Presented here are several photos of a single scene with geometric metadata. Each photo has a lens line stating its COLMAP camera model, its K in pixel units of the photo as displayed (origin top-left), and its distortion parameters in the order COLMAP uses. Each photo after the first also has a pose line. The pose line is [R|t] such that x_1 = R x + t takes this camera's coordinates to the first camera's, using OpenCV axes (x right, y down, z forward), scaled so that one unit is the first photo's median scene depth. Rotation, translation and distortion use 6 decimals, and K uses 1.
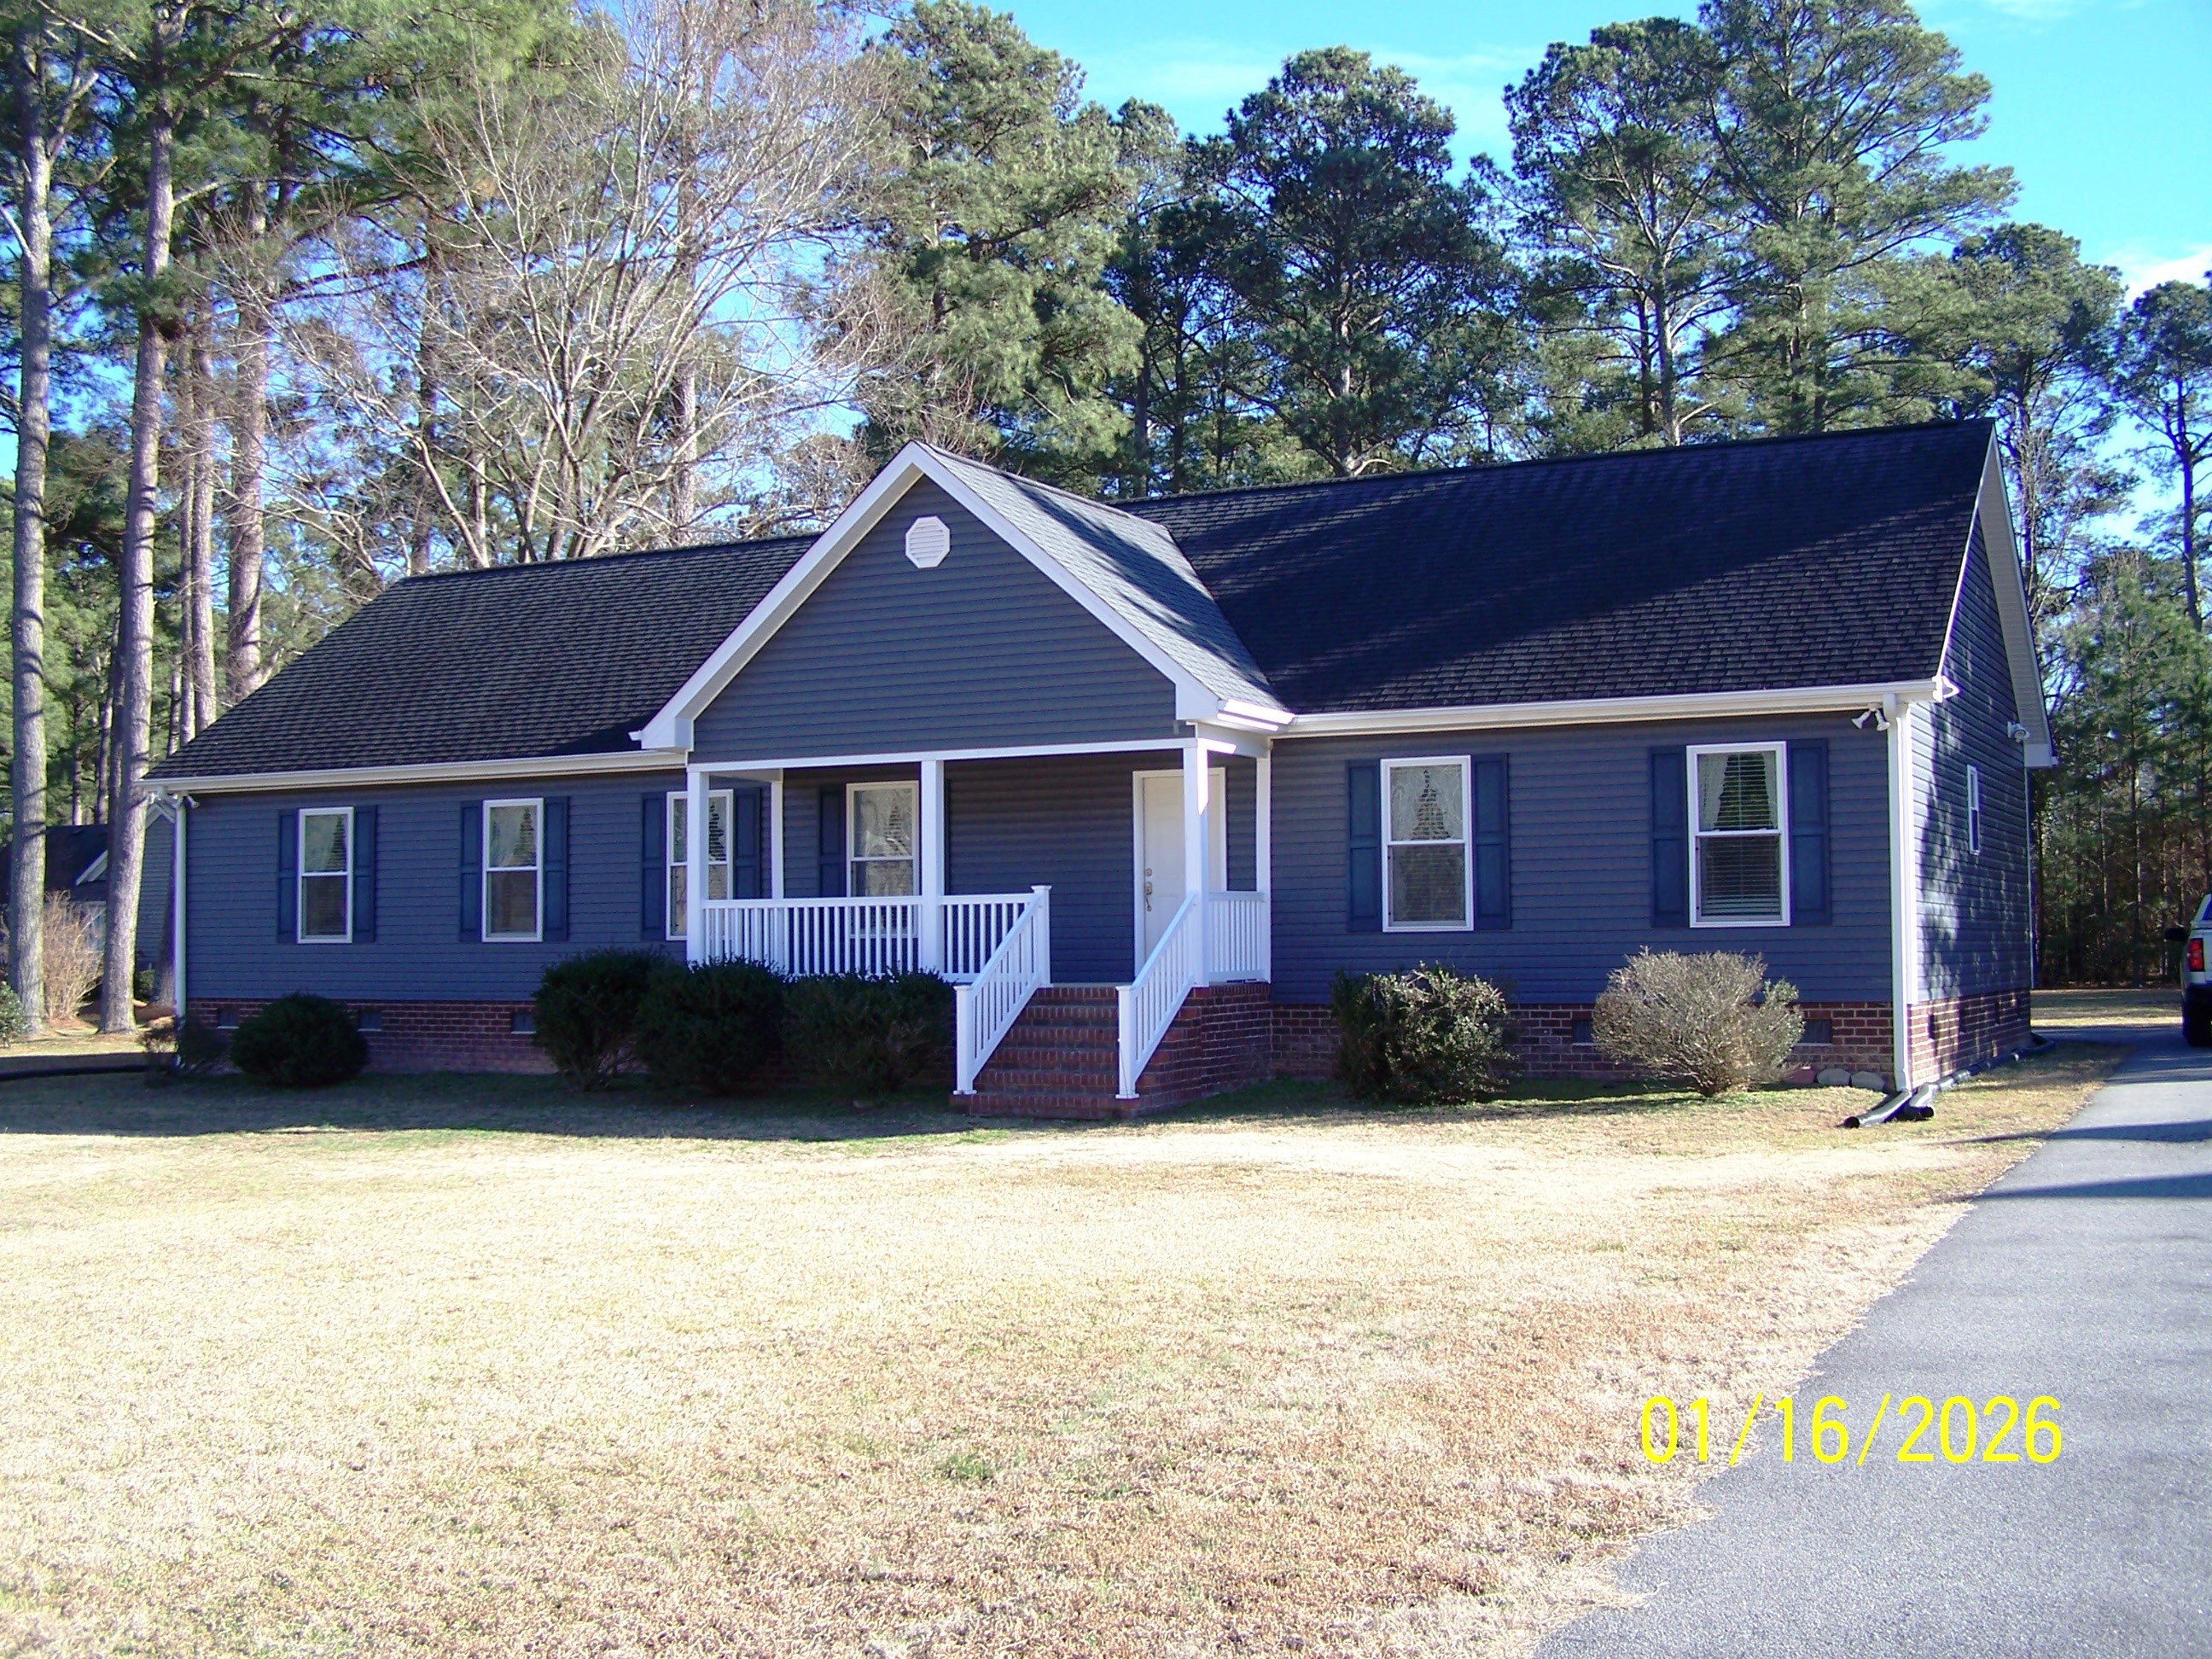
lens RADIAL K [[2520.9, 0, 1049.5], [0, 2520.9, 801.0], [0, 0, 1]] dist [-0.185769, 0.310811]
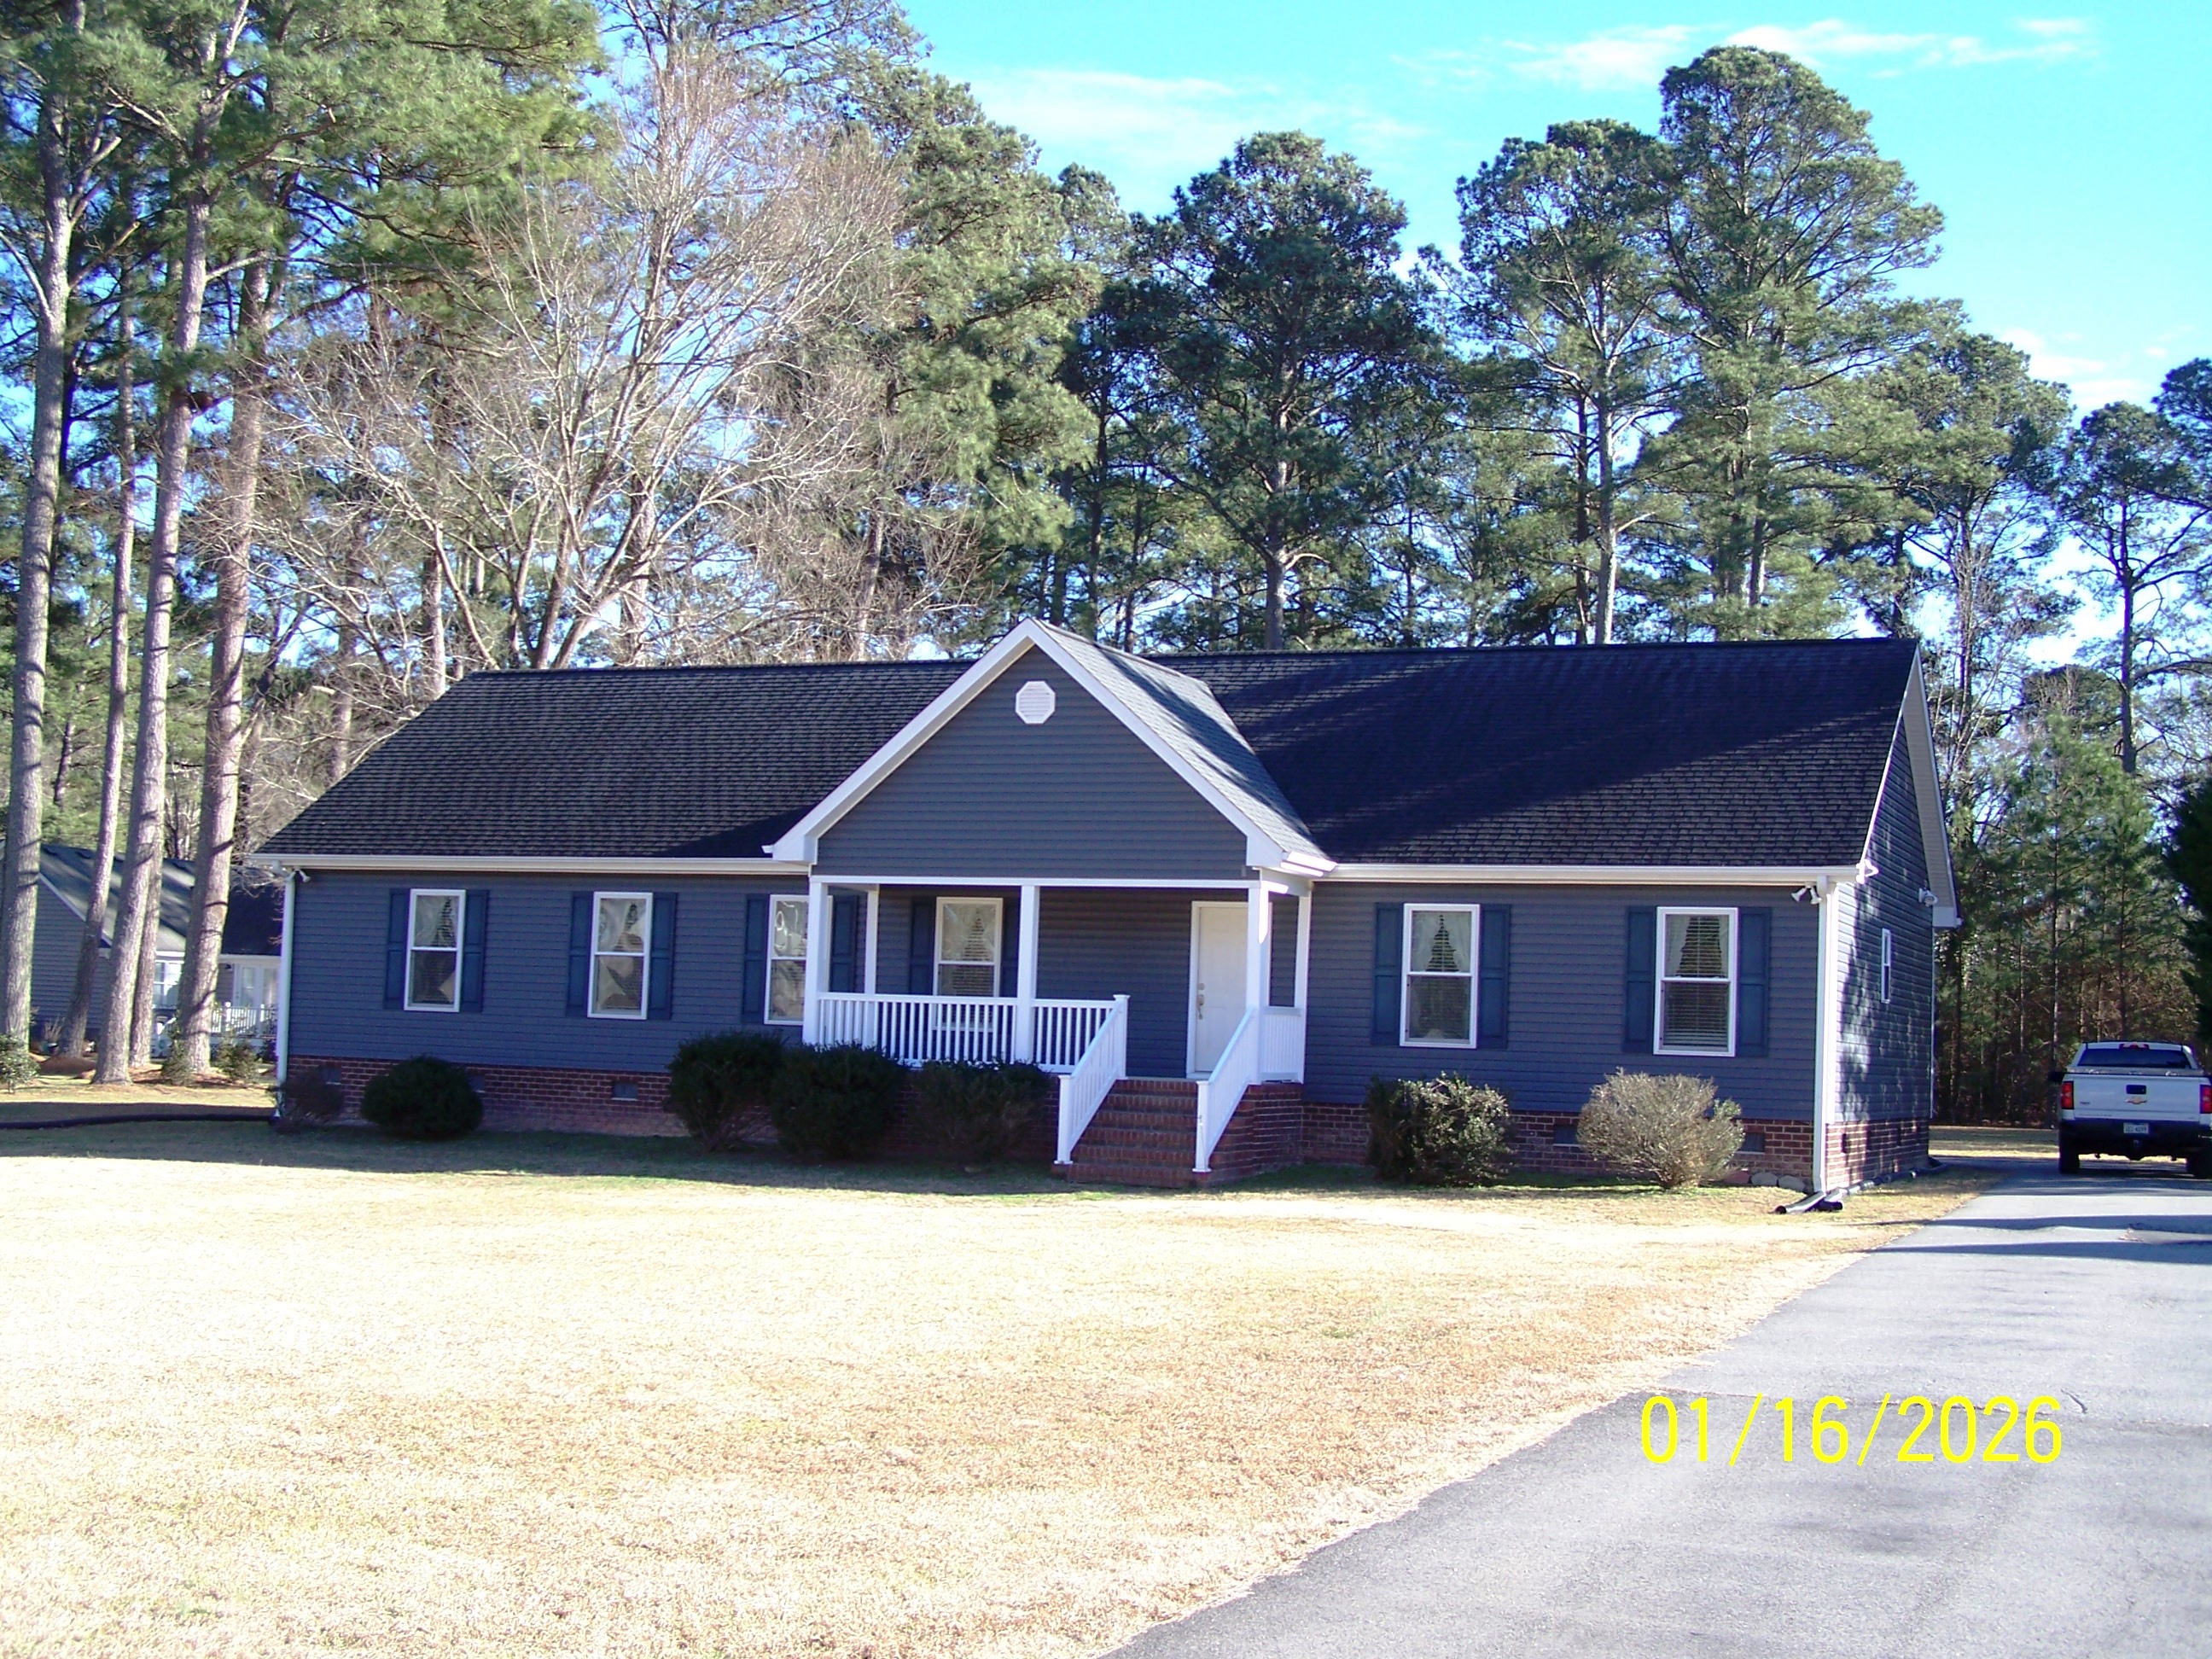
lens RADIAL K [[2728.1, 0, 1106.0], [0, 2728.1, 829.5], [0, 0, 1]] dist [-0.127930, 0.202954]
pose [[0.996144, 0.050592, 0.071678, -0.049165], [-0.049235, 0.998575, -0.020572, -0.008238], [-0.072617, 0.016964, 0.997216, -0.137438]]
